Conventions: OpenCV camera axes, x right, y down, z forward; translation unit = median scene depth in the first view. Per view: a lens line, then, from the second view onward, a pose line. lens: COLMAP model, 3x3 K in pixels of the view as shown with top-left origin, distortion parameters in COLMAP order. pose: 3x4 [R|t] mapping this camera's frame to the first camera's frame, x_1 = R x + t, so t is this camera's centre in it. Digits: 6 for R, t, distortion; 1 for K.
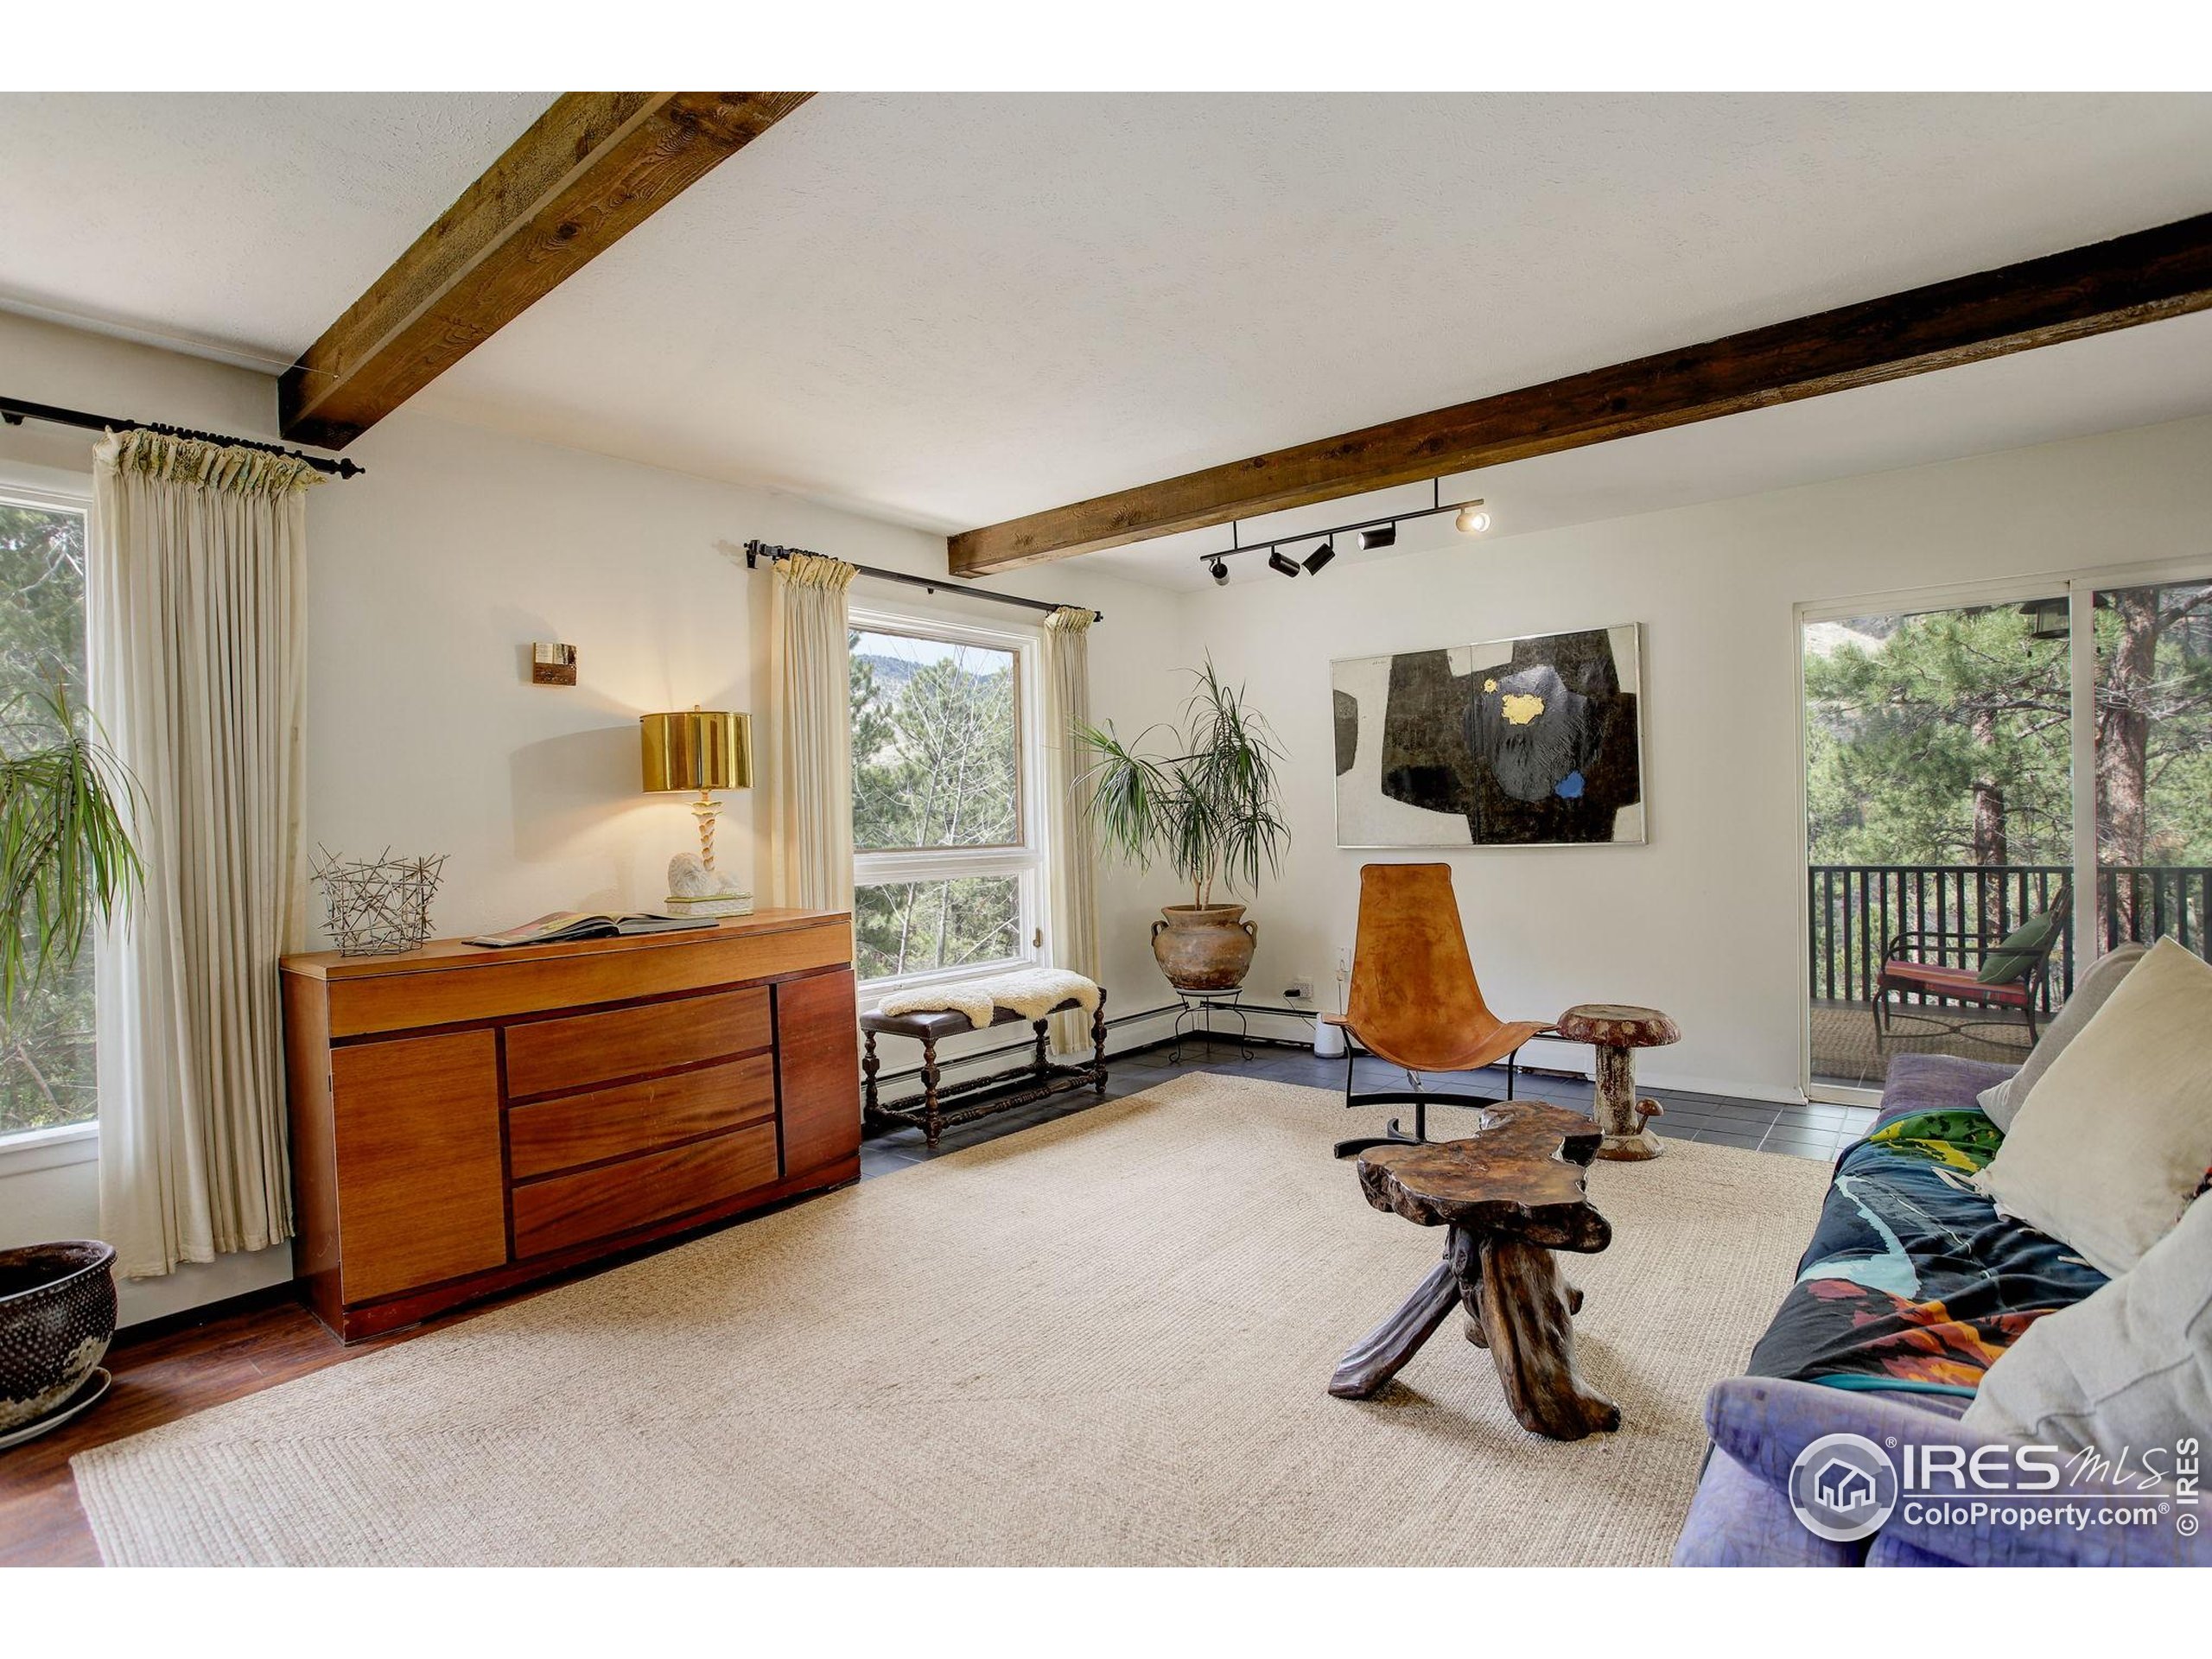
lens RADIAL K [[1092.2, 0, 1092.9], [0, 1092.2, 829.2], [0, 0, 1]] dist [-0.053406, 0.013272]
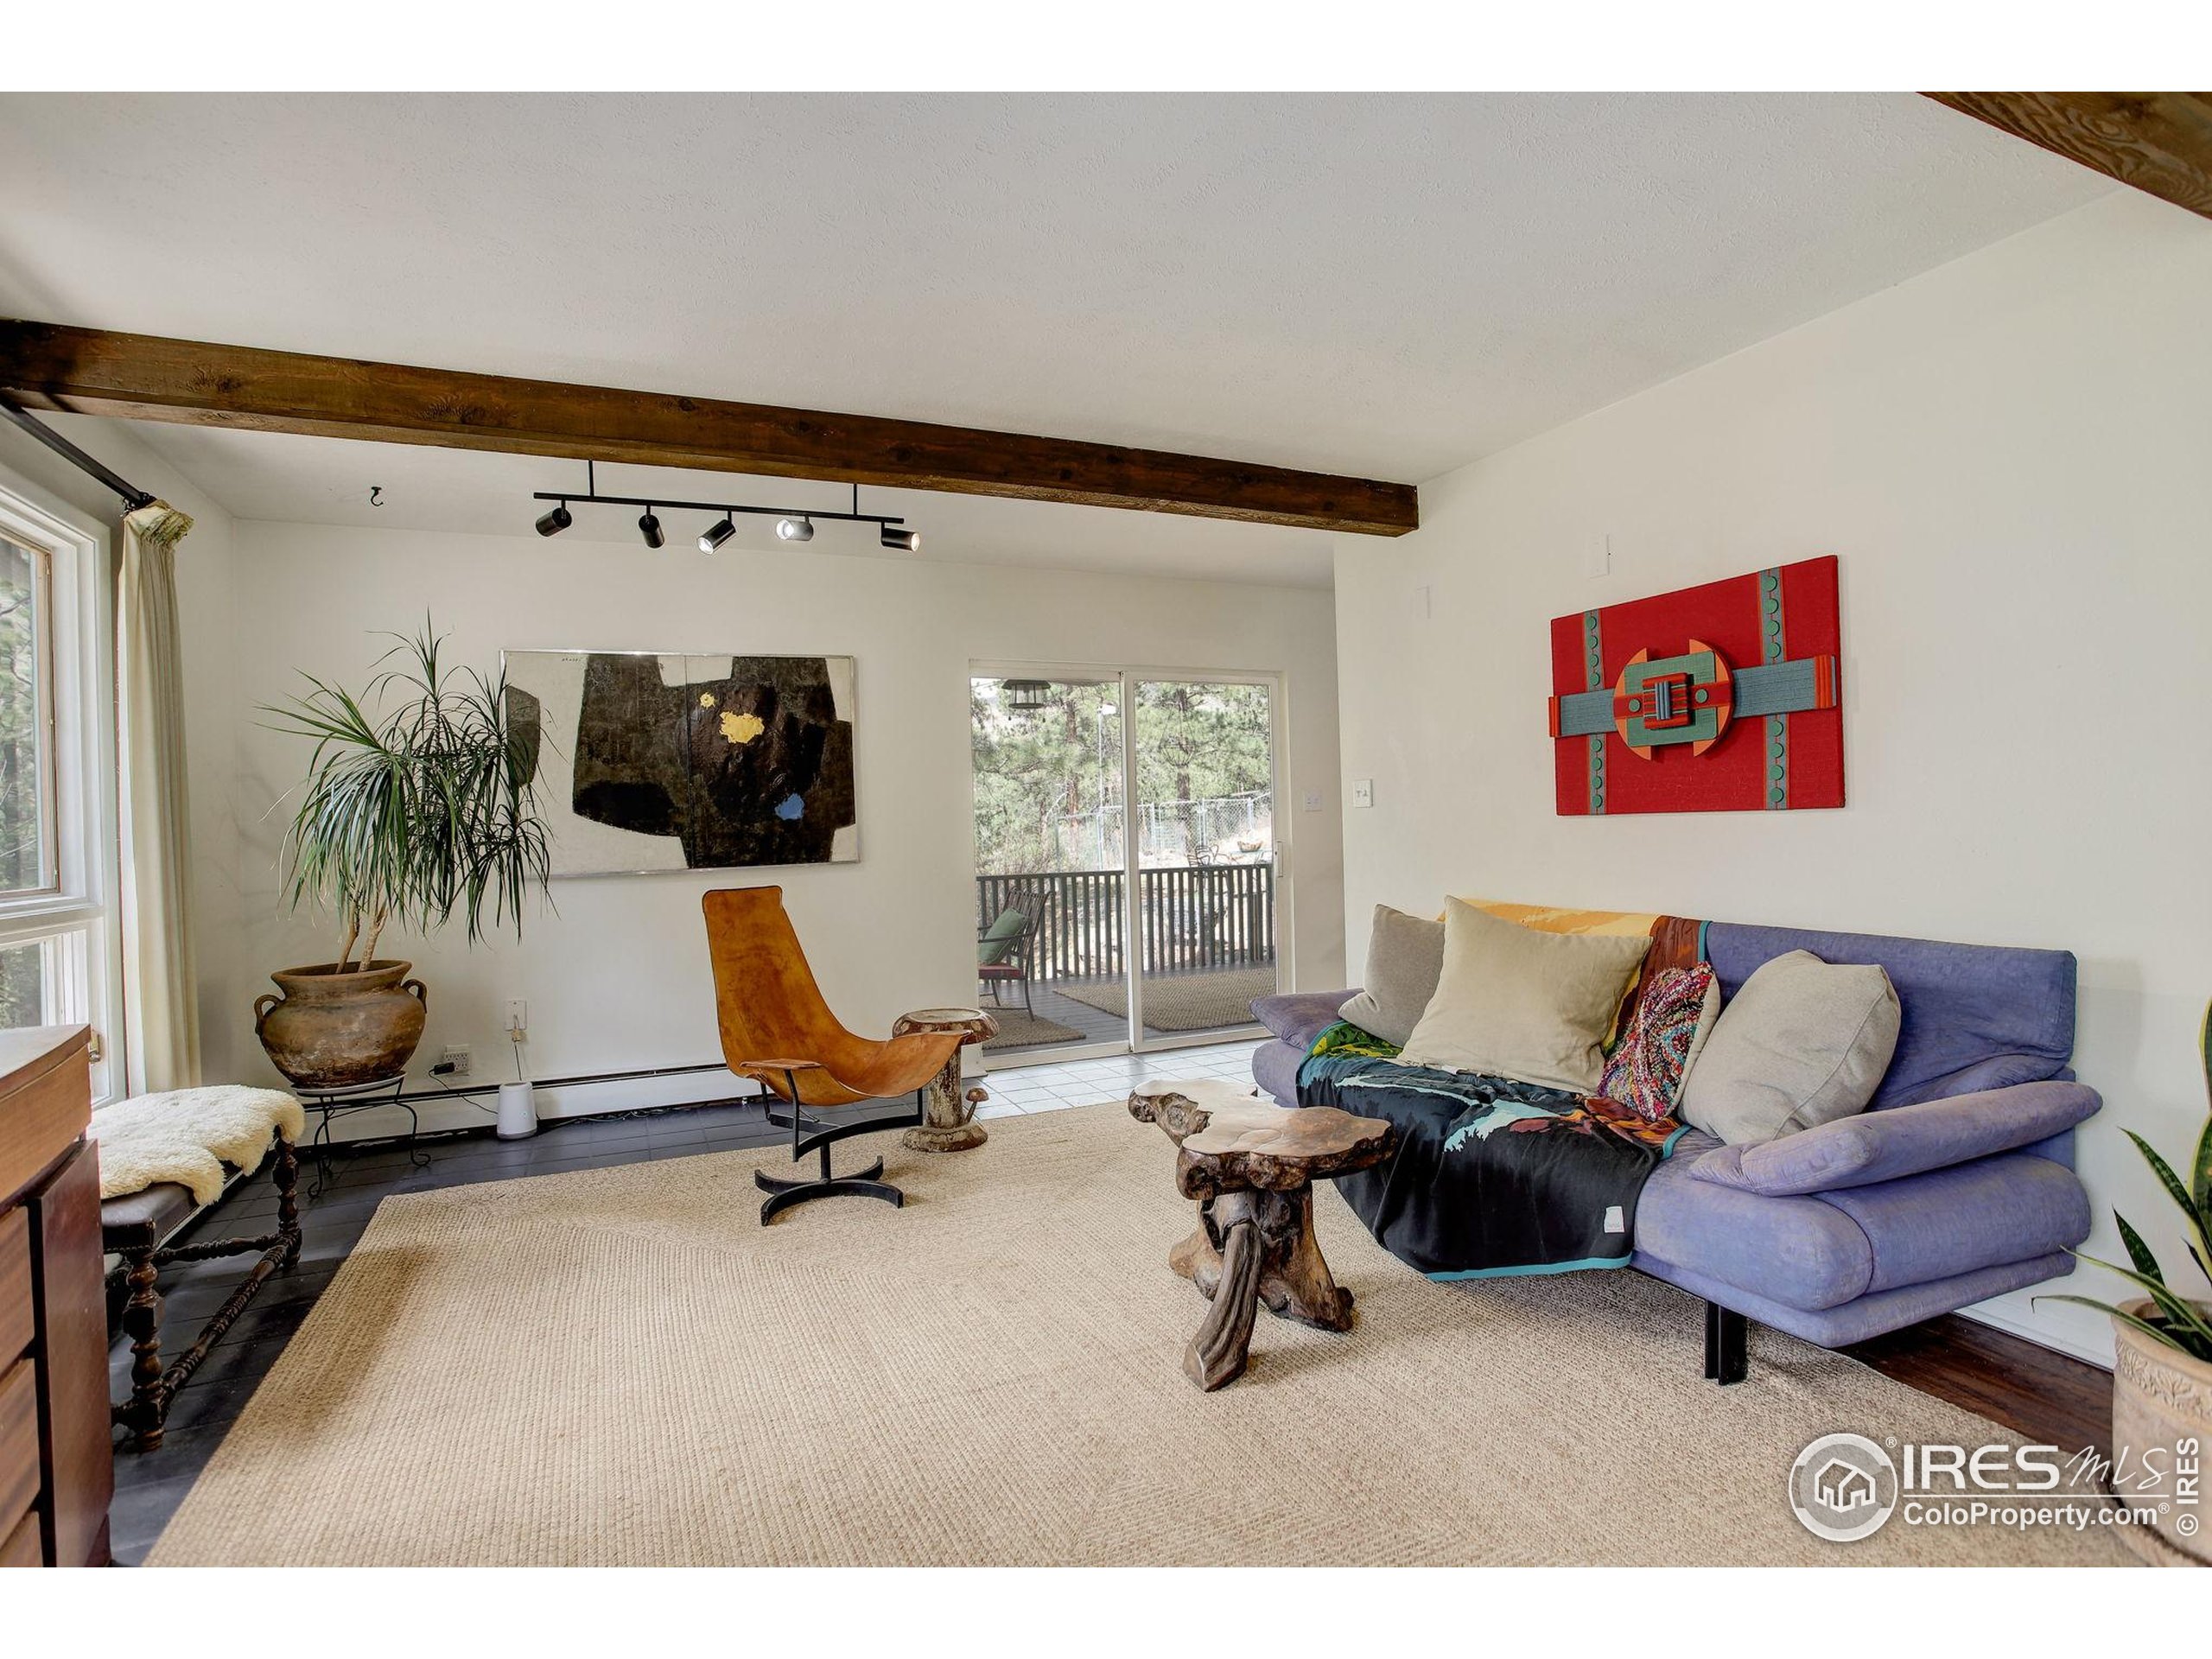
lens RADIAL K [[1092.2, 0, 1099.7], [0, 1092.2, 829.1], [0, 0, 1]] dist [-0.053406, 0.013272]
pose [[0.457345, 0.005640, 0.889272, -0.341693], [0.021463, 0.999619, -0.017378, 0.004052], [-0.889030, 0.027034, 0.457049, 0.283921]]
